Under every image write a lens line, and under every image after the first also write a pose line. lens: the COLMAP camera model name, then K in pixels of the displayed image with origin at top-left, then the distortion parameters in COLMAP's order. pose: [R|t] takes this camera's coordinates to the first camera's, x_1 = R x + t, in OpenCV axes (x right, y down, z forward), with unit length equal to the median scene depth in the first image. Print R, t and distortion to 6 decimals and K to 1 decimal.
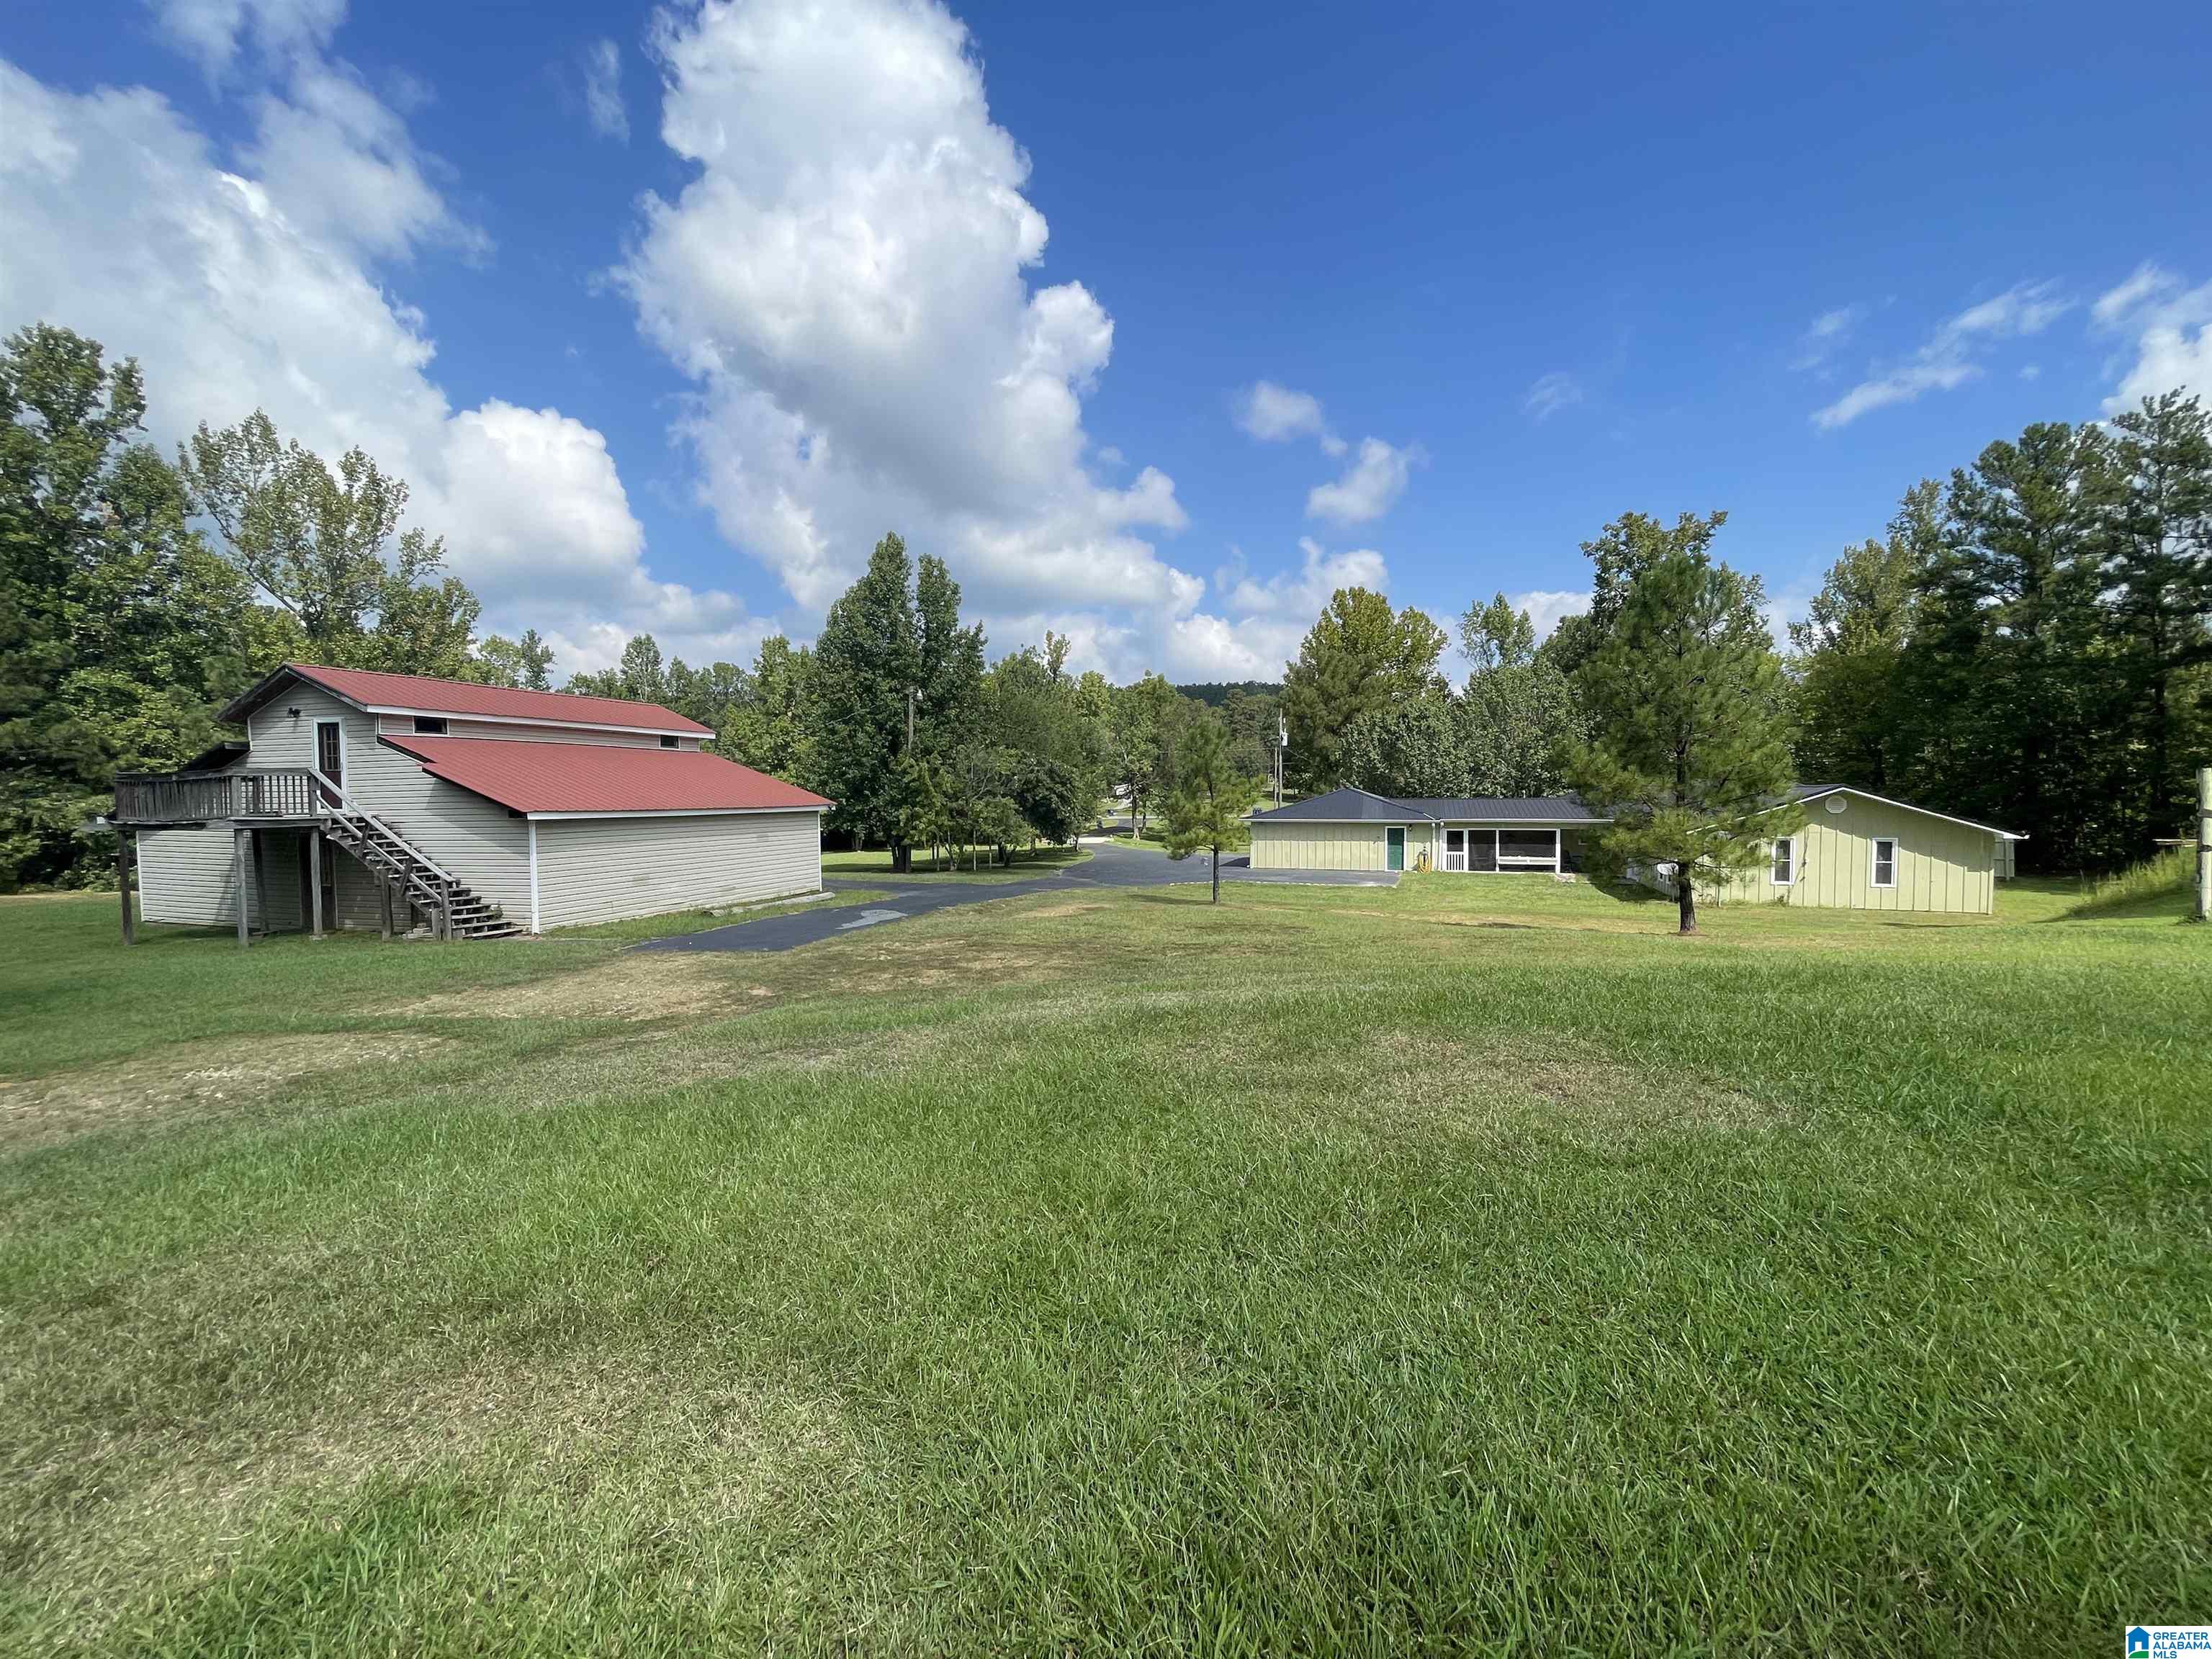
lens RADIAL K [[908.0, 0, 1114.5], [0, 908.0, 822.6], [0, 0, 1]] dist [-0.008562, 0.005396]
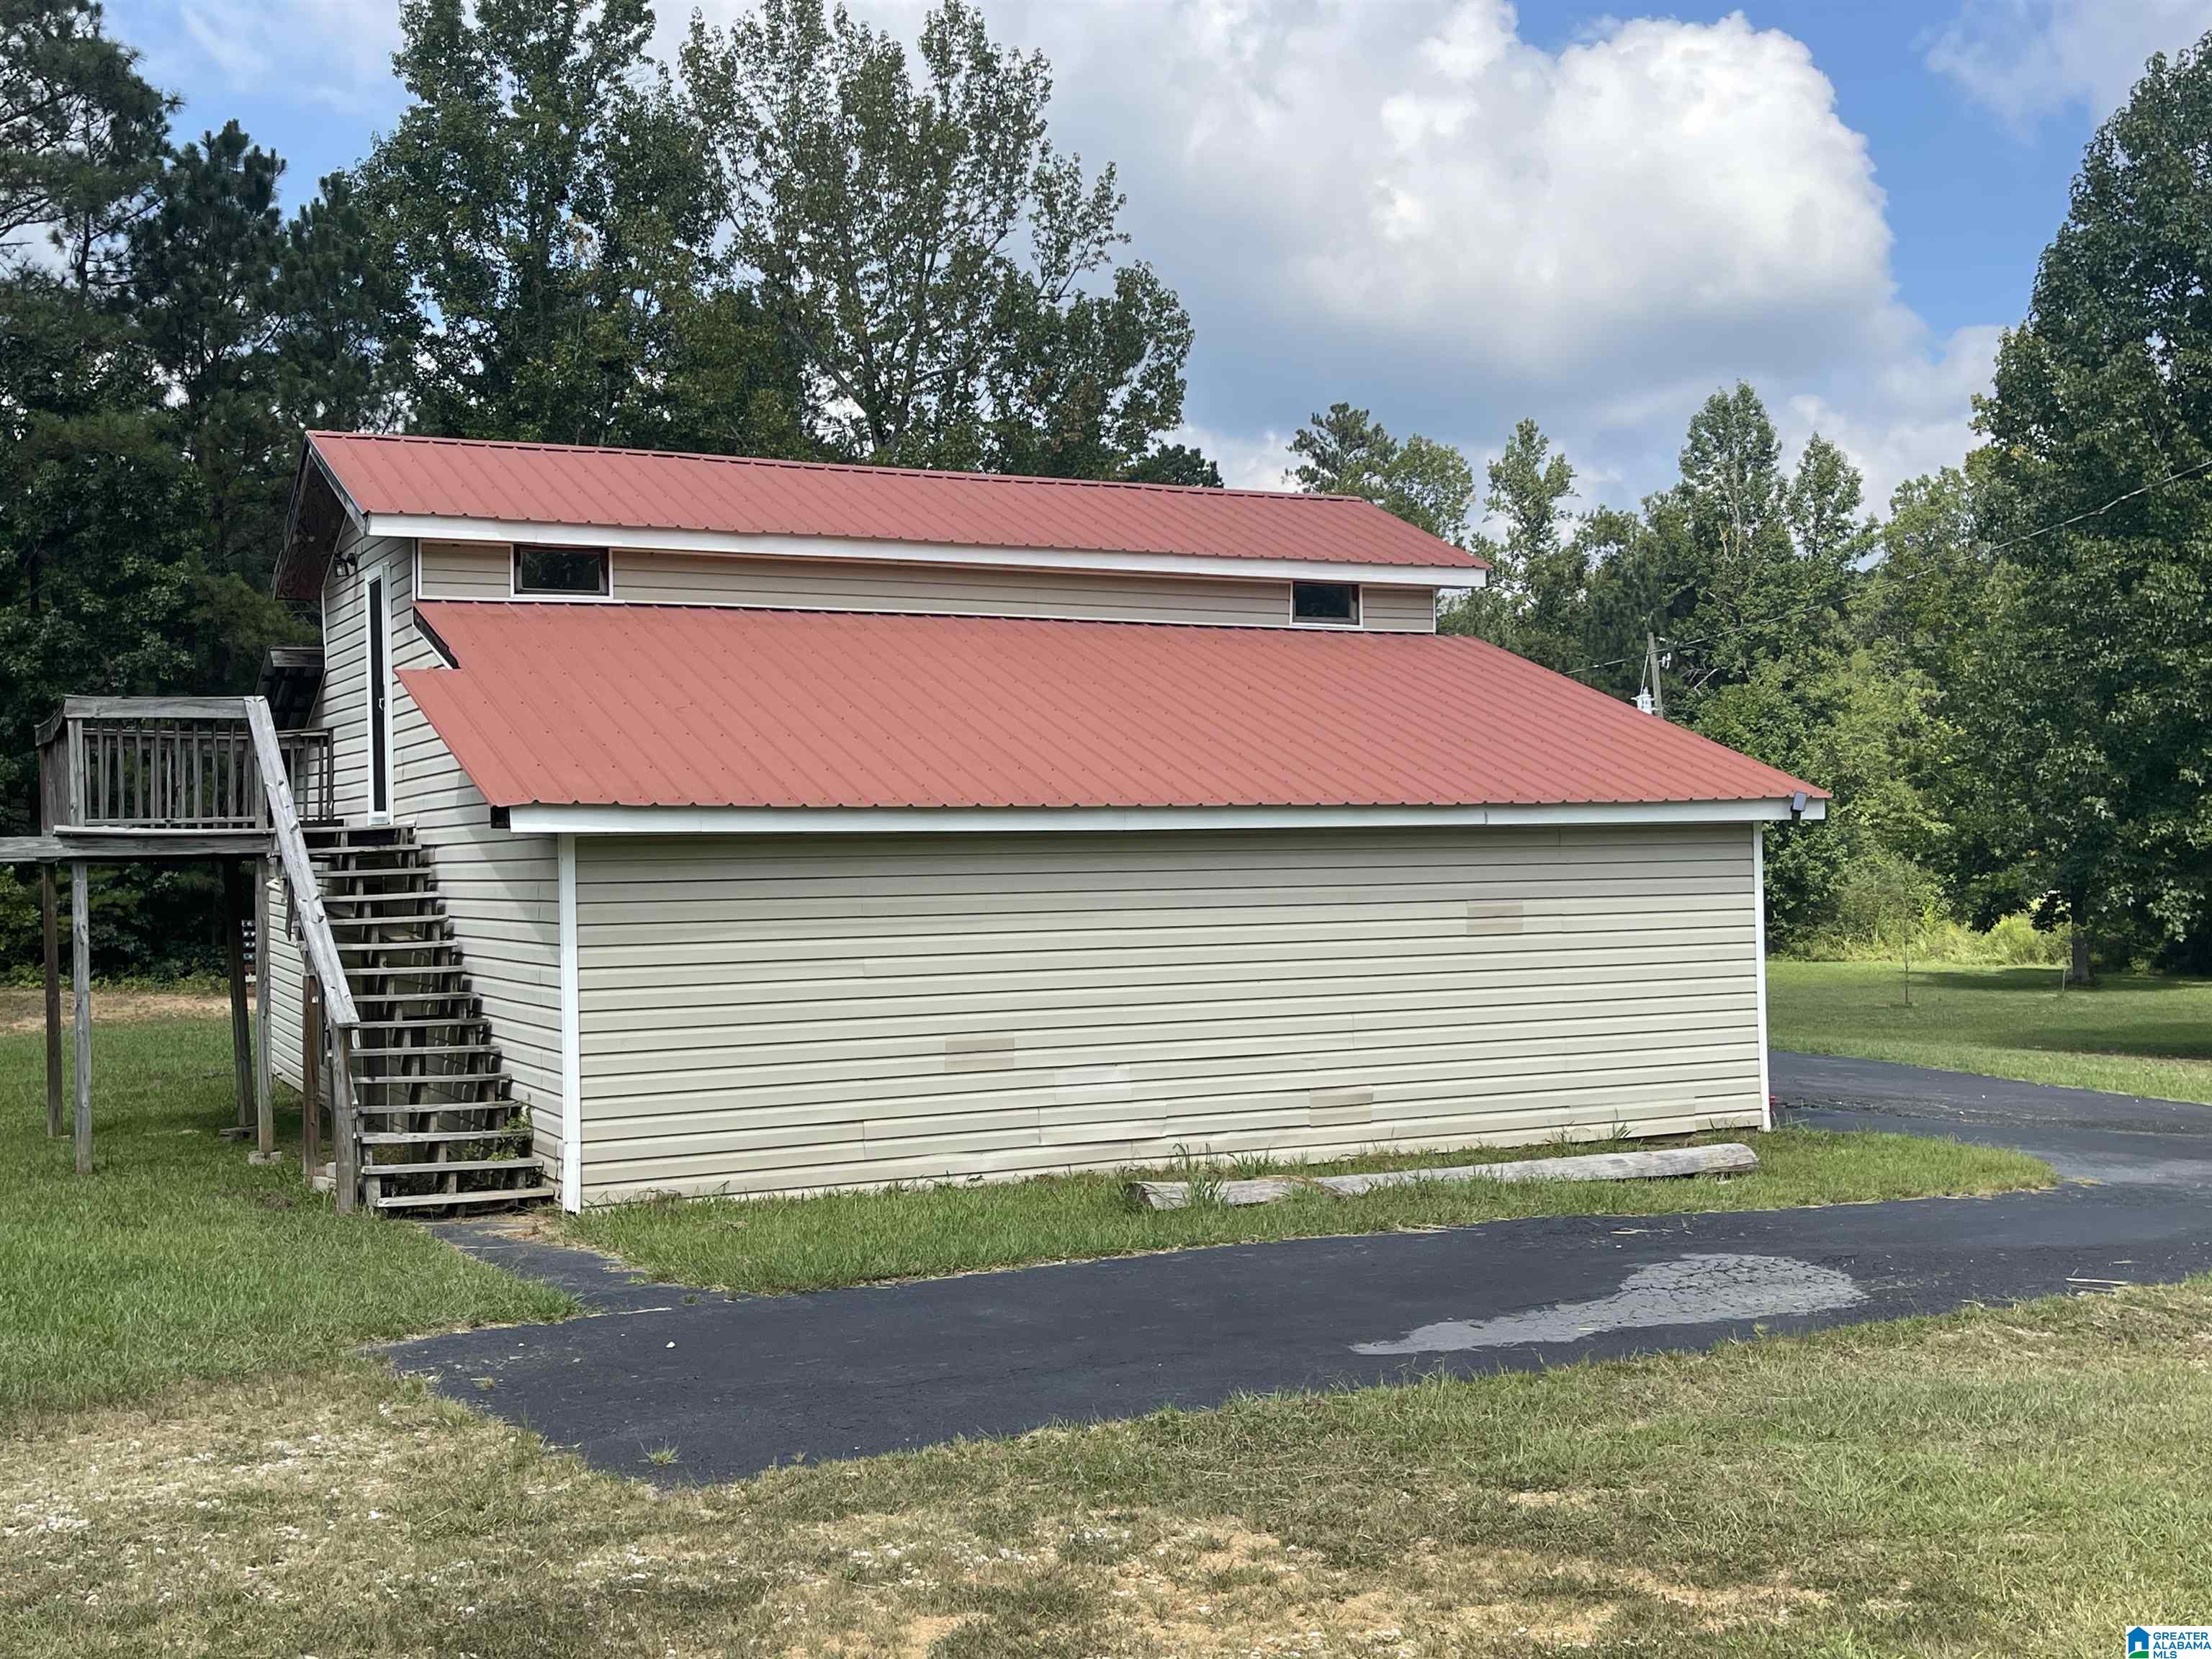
lens RADIAL K [[2357.2, 0, 1106.0], [0, 2357.2, 829.5], [0, 0, 1]] dist [0.148569, -0.476600]
pose [[0.696060, -0.003929, -0.717973, 0.038634], [-0.015352, 0.999675, -0.020354, 0.006378], [0.717819, 0.025190, 0.695774, 0.437519]]
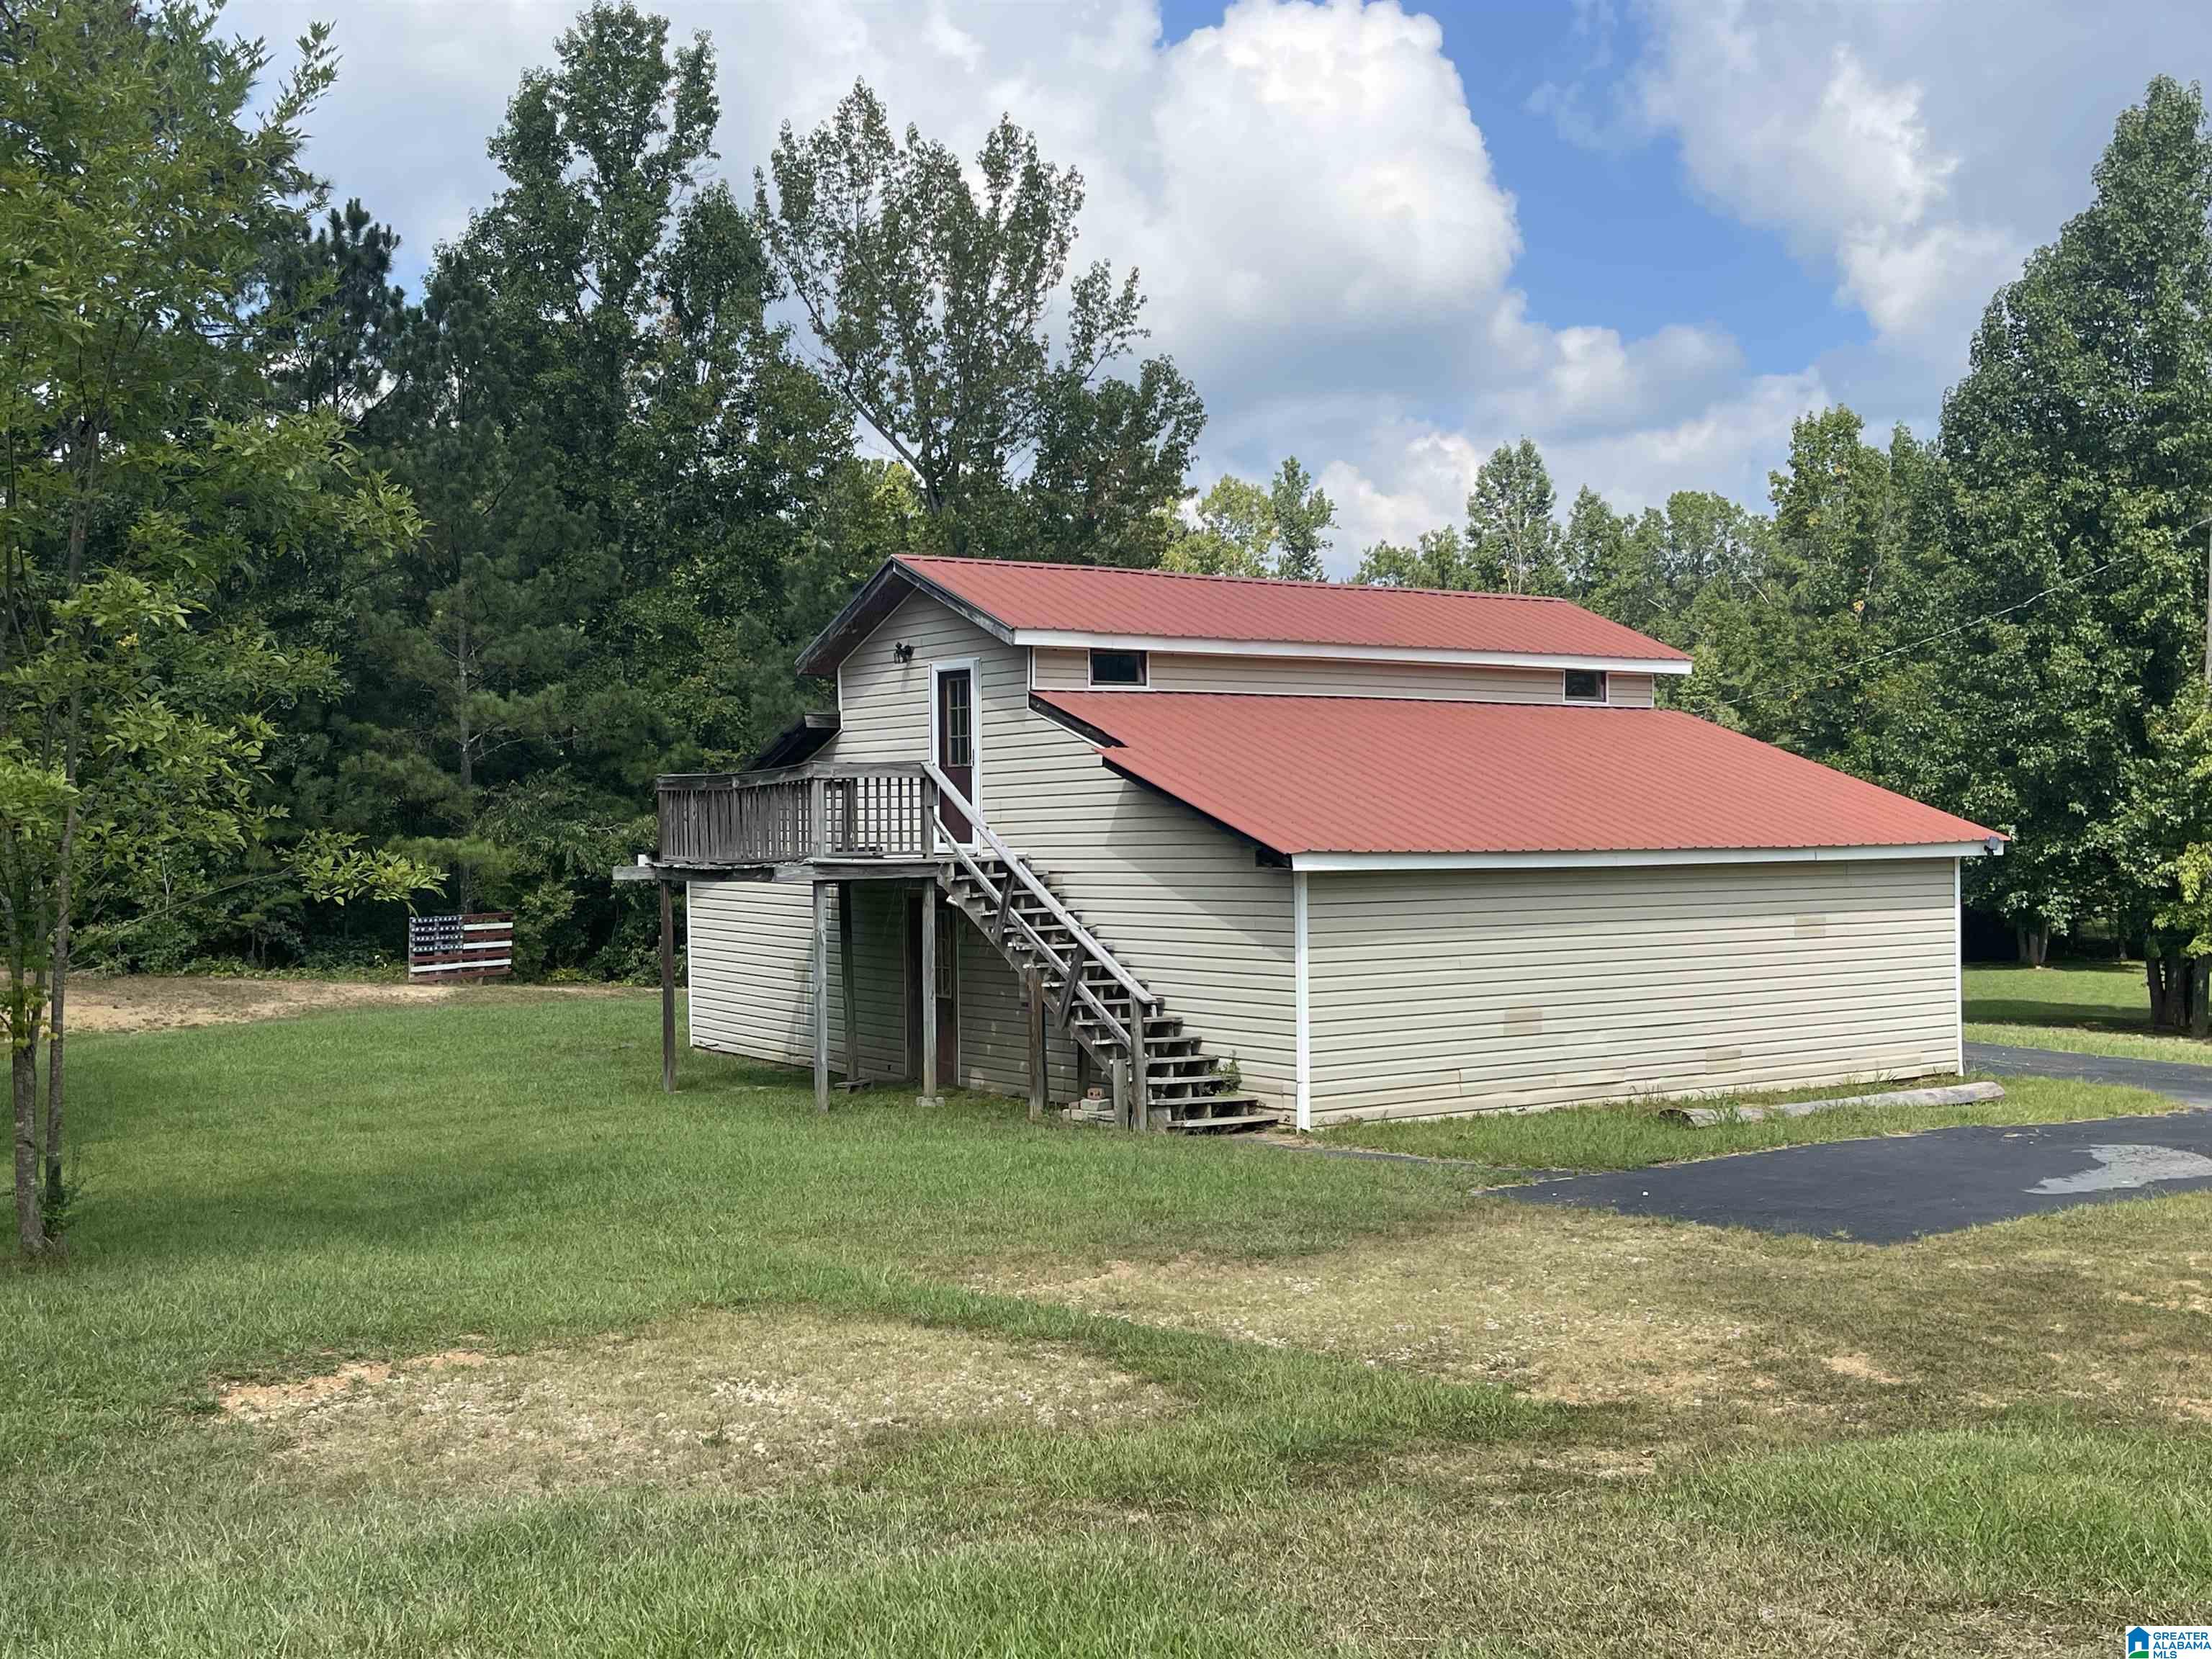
lens RADIAL K [[2291.4, 0, 1069.9], [0, 2291.4, 838.2], [0, 0, 1]] dist [0.163123, -0.591597]
pose [[0.787155, 0.005557, -0.616730, -0.033385], [-0.018263, 0.999731, -0.014303, -0.000887], [0.616485, 0.022522, 0.787045, 0.040613]]
